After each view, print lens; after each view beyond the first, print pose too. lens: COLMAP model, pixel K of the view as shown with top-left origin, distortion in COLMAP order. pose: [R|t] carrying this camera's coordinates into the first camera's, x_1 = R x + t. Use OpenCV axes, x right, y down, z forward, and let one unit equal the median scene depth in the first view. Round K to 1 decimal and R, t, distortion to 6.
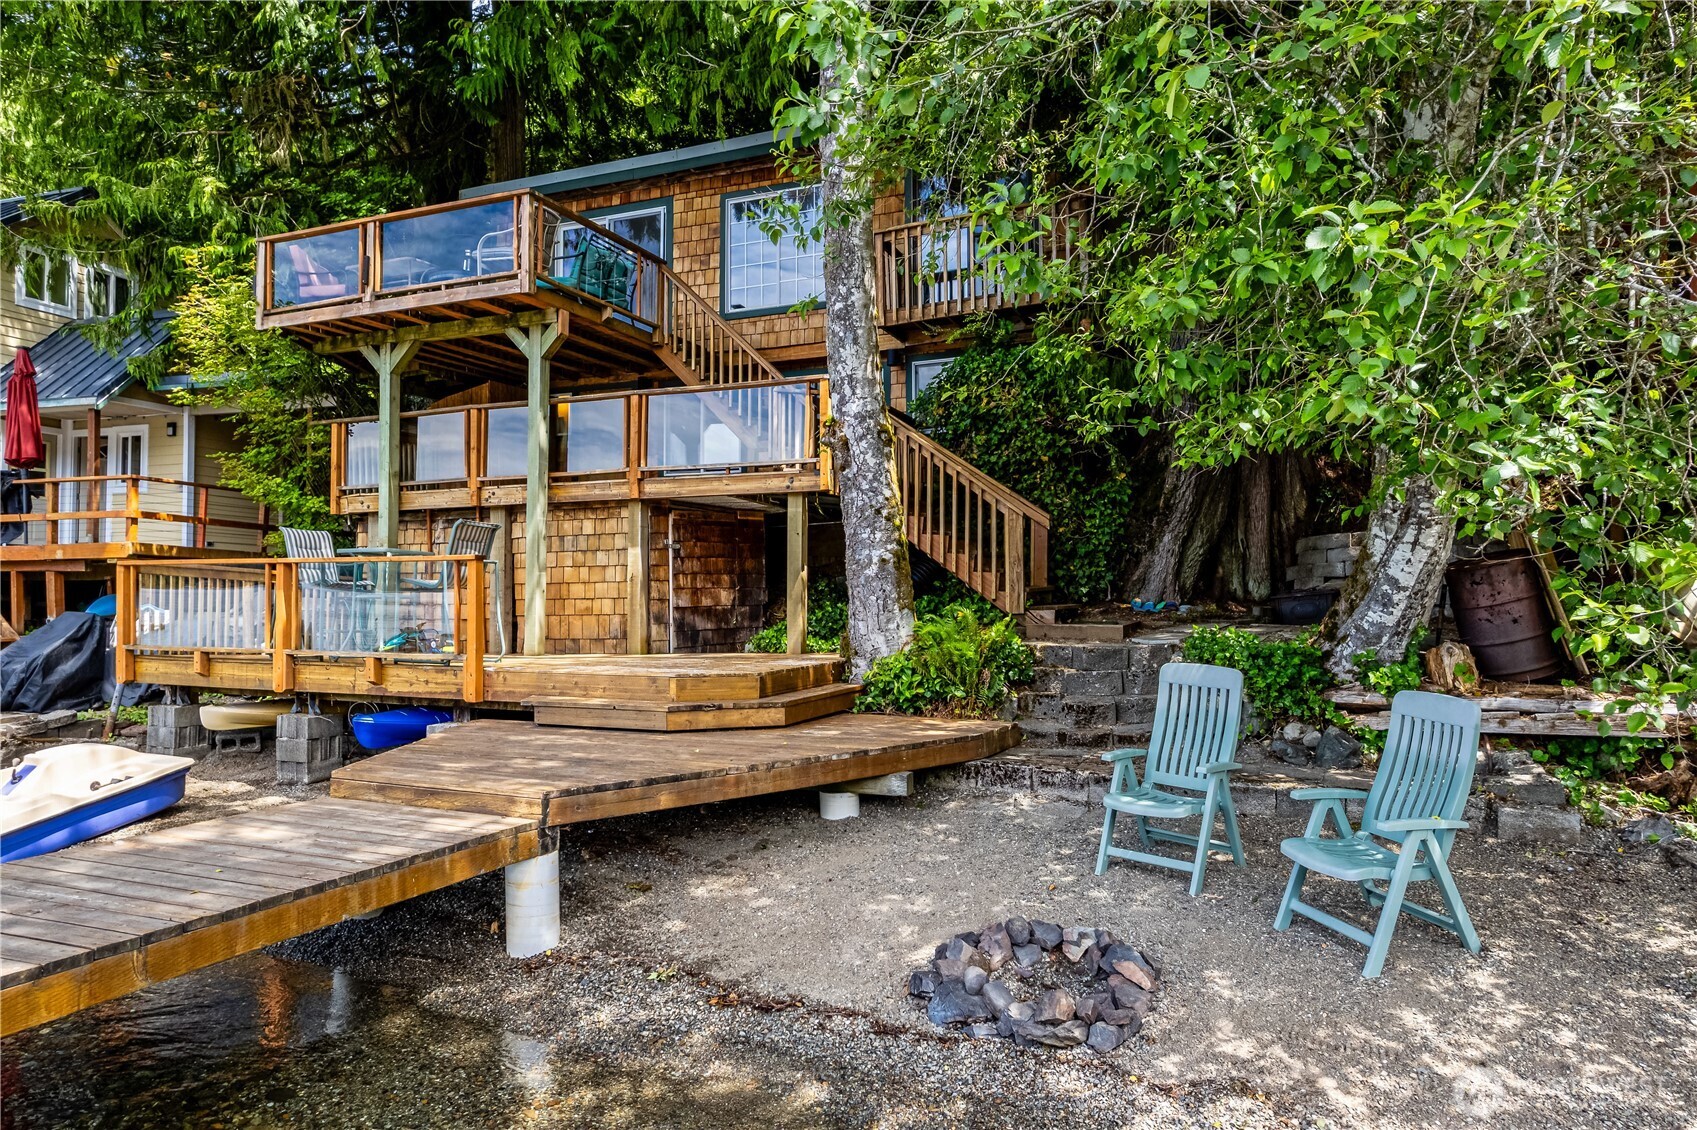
lens RADIAL K [[1084.1, 0, 851.7], [0, 1084.1, 569.6], [0, 0, 1]] dist [-0.052799, 0.057820]
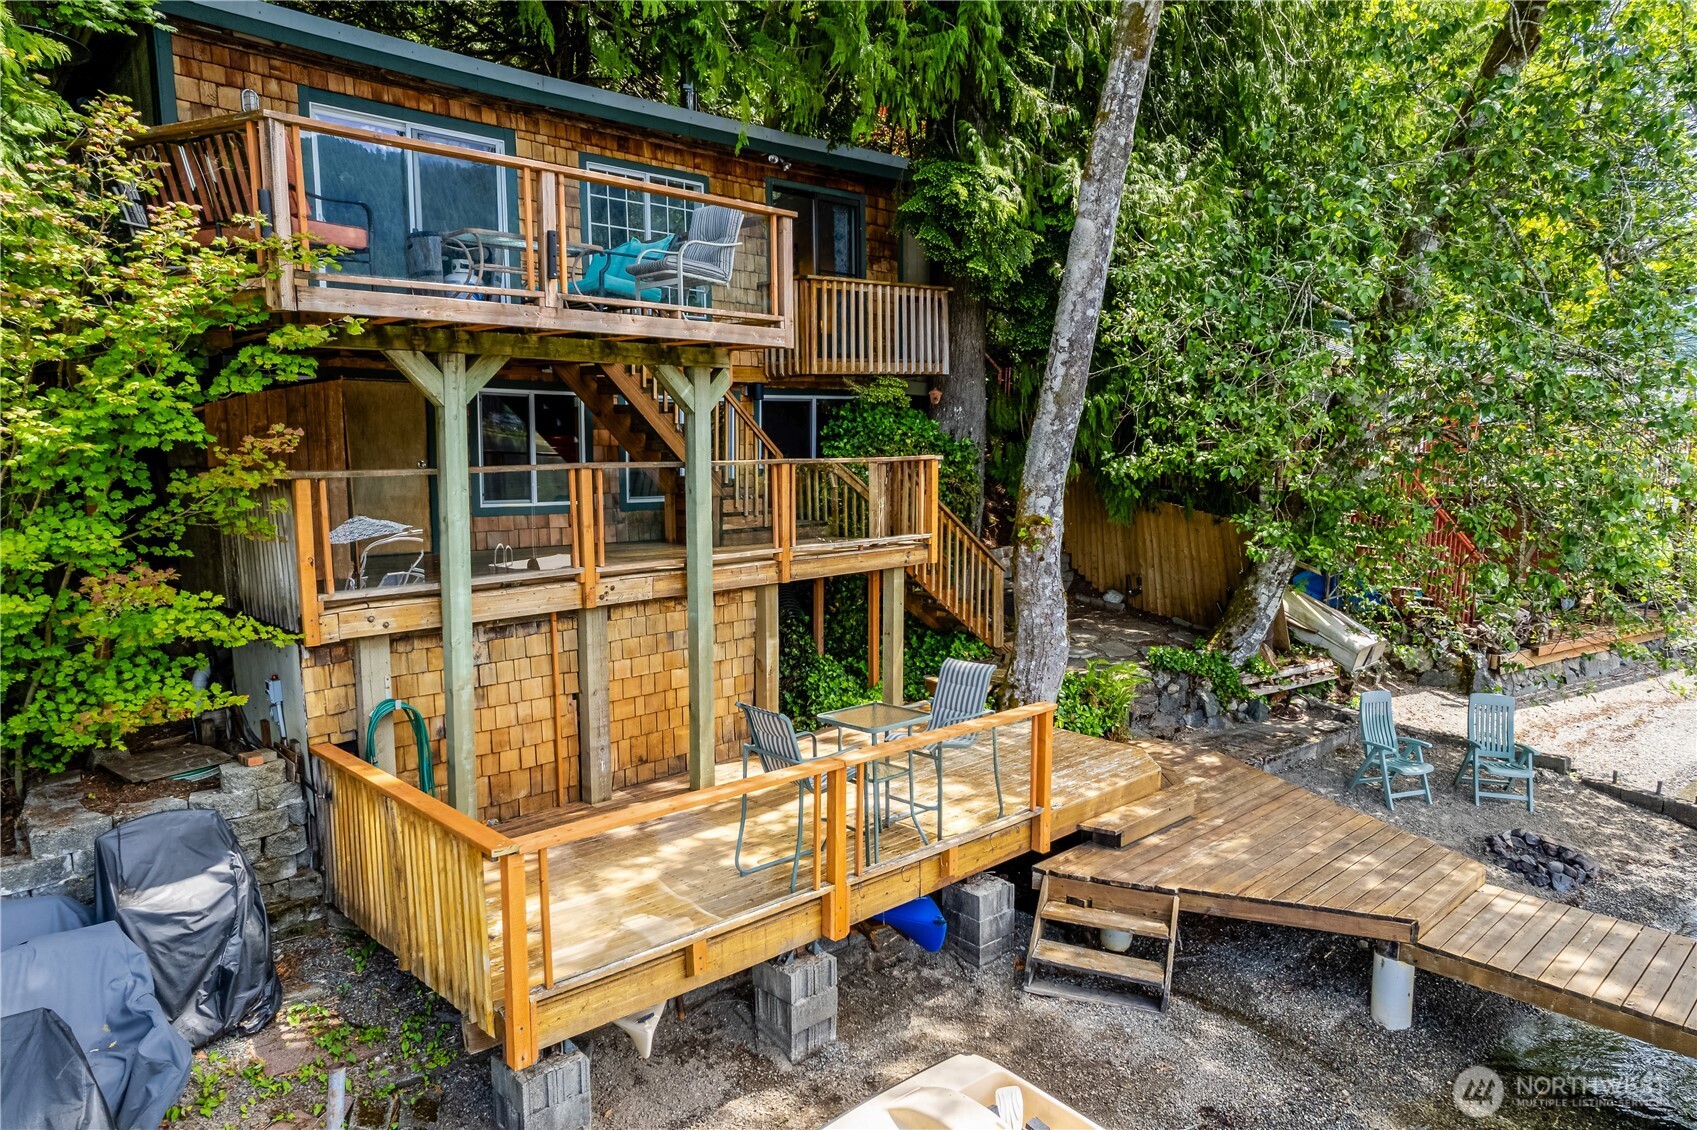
lens RADIAL K [[1084.1, 0, 851.7], [0, 1084.1, 569.6], [0, 0, 1]] dist [-0.052799, 0.057820]
pose [[0.404209, -0.103624, 0.908778, -0.959975], [-0.028356, 0.991665, 0.125688, -0.185195], [-0.914227, -0.076573, 0.397902, 0.593827]]
